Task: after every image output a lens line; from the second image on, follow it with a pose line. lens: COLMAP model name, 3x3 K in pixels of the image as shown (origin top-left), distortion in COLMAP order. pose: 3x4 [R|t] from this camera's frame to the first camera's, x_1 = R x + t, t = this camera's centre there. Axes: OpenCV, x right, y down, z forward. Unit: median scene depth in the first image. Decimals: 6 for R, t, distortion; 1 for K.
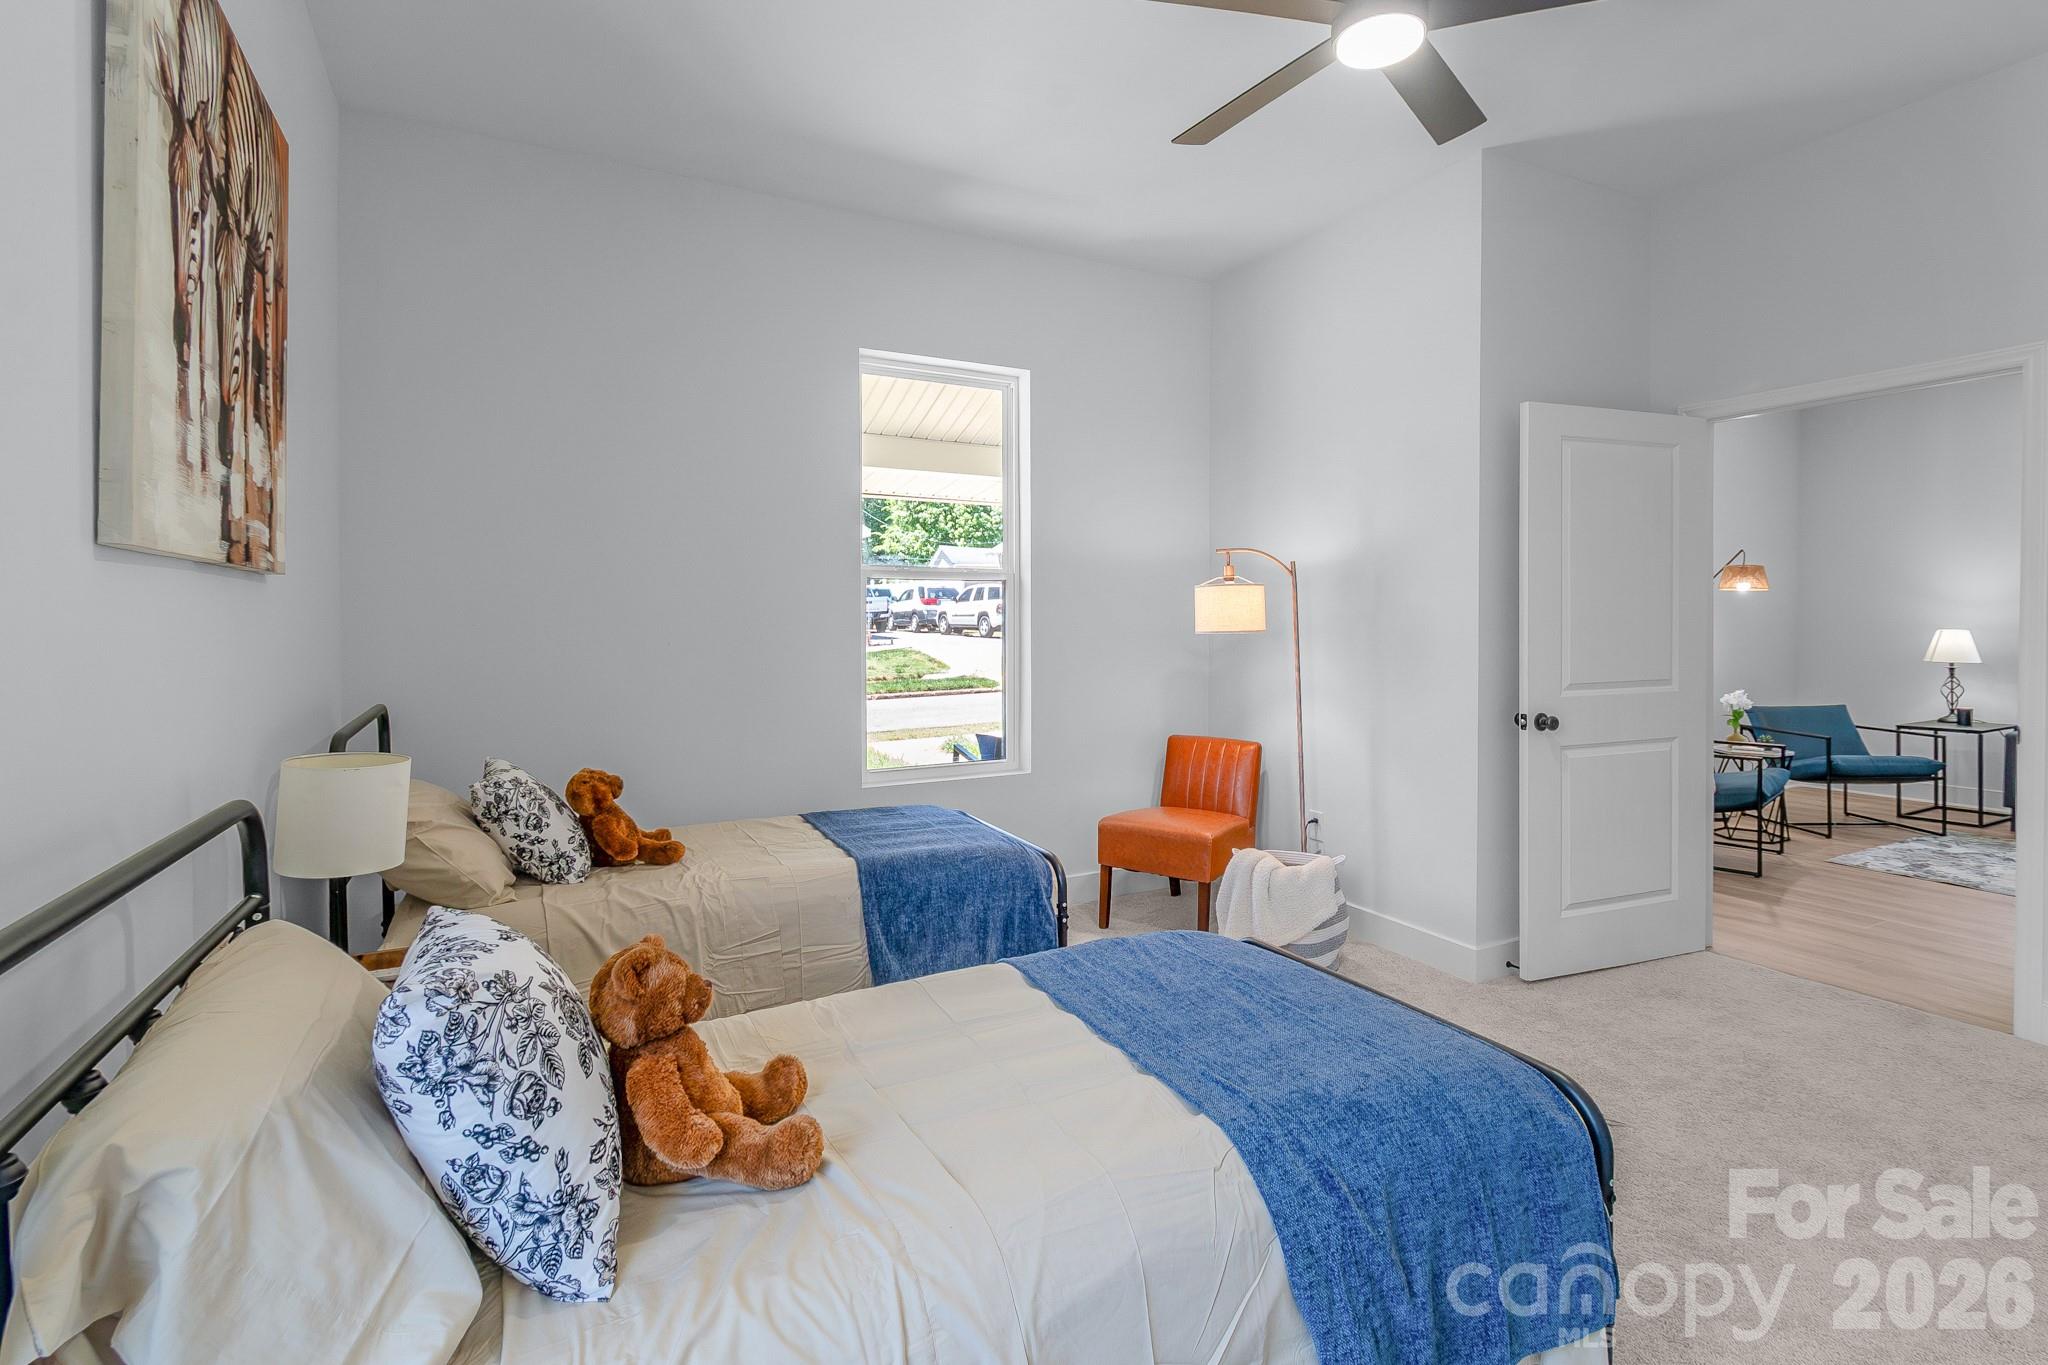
lens RADIAL K [[930.1, 0, 1057.8], [0, 930.1, 617.6], [0, 0, 1]] dist [0.004438, -0.000853]
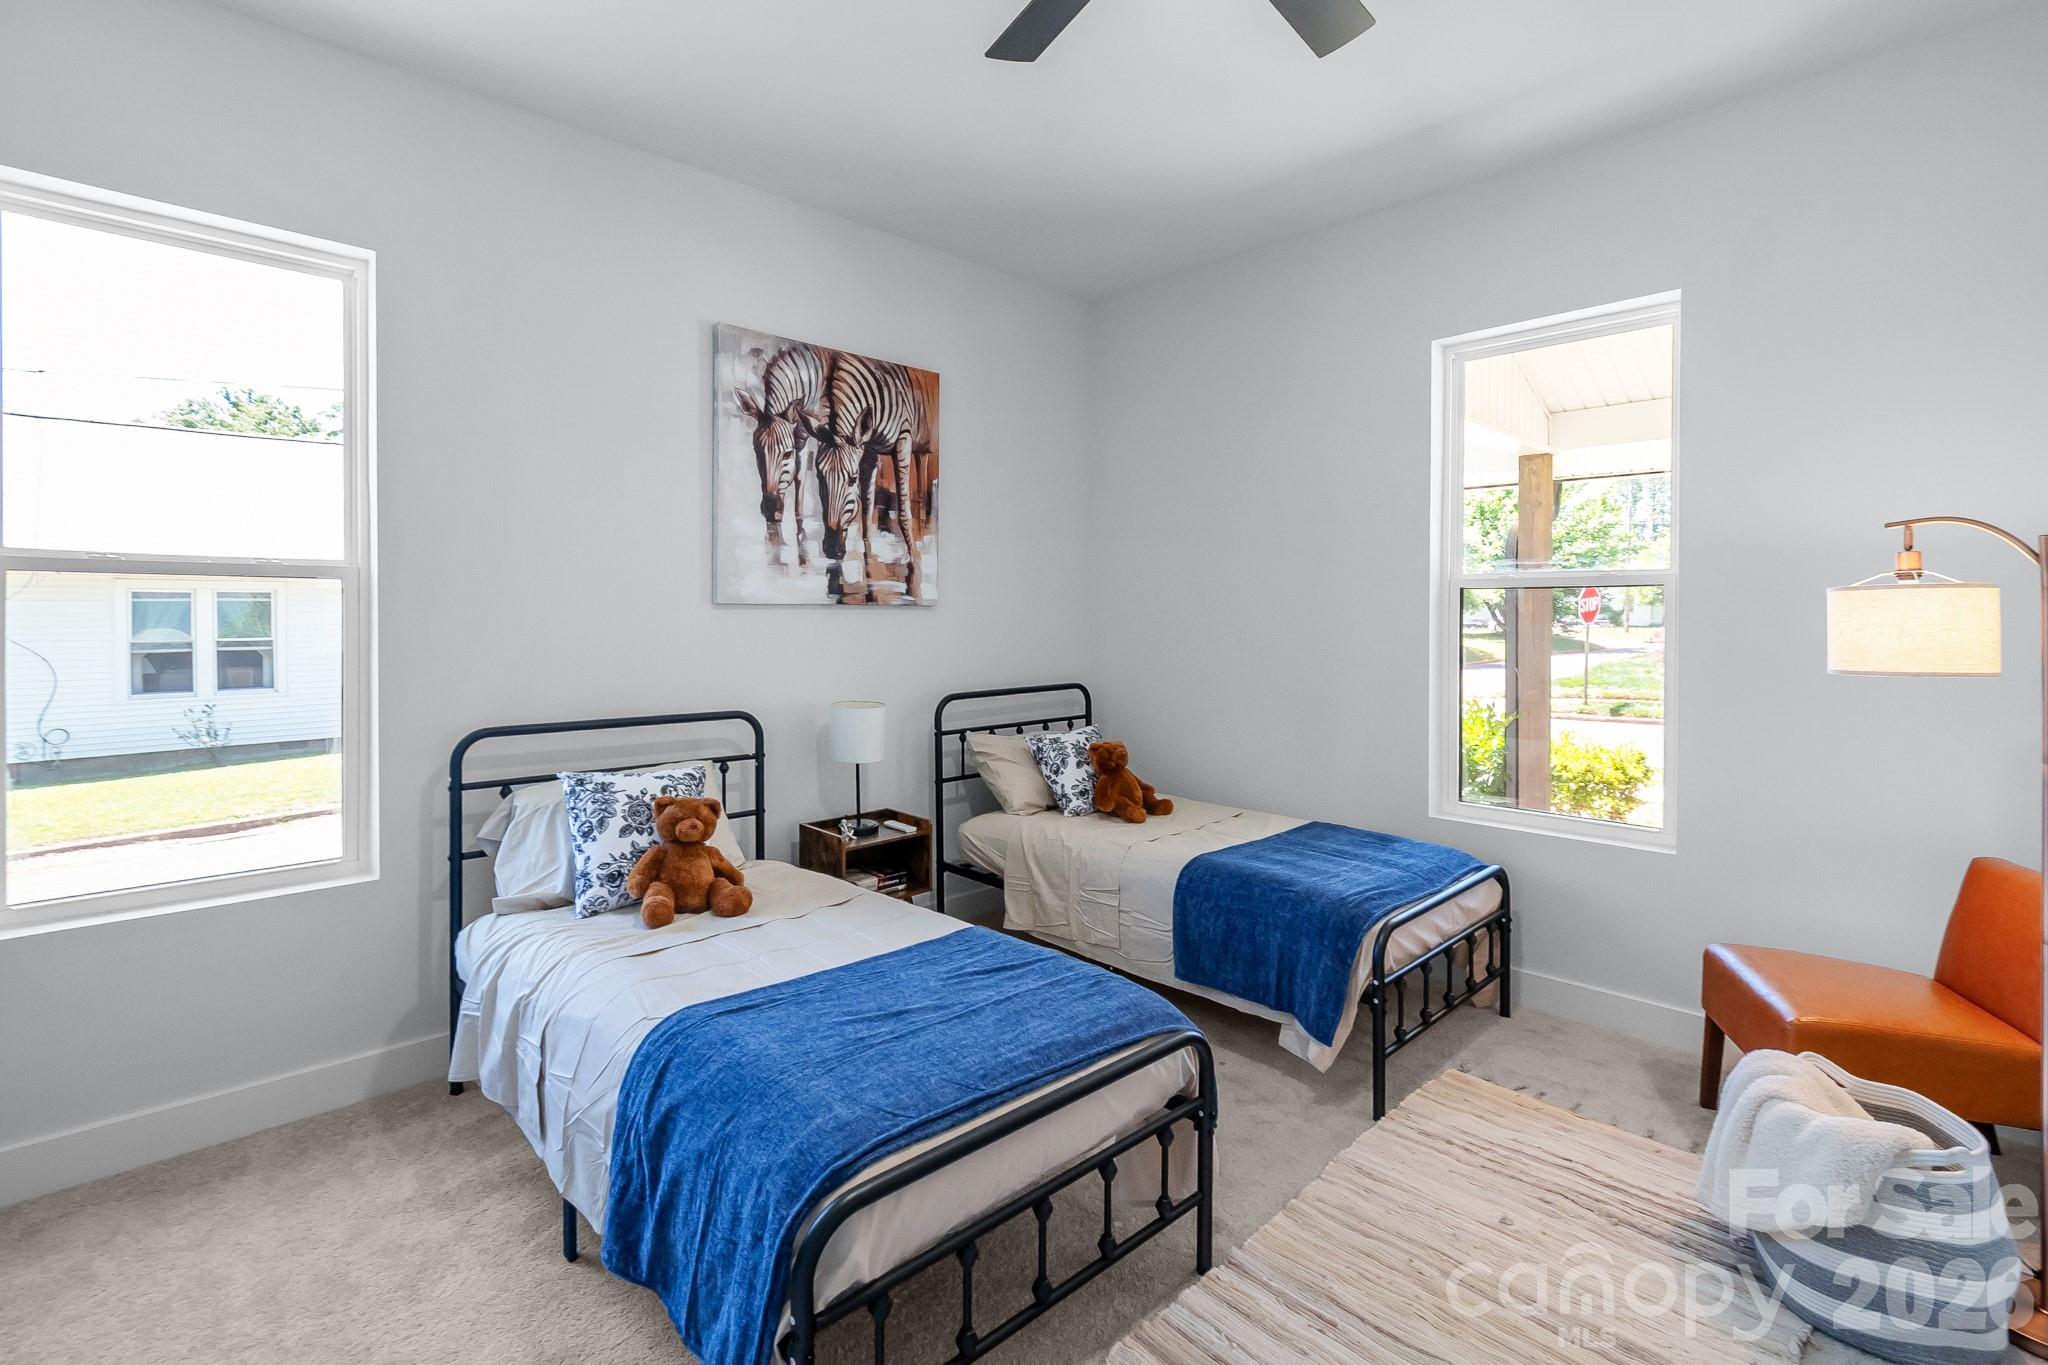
lens RADIAL K [[930.1, 0, 1060.6], [0, 930.1, 618.9], [0, 0, 1]] dist [0.004438, -0.000853]
pose [[0.306136, 0.006952, -0.951963, 1.222745], [-0.003421, 0.999975, 0.006202, -0.039771], [0.951982, 0.001358, 0.306152, 0.807368]]
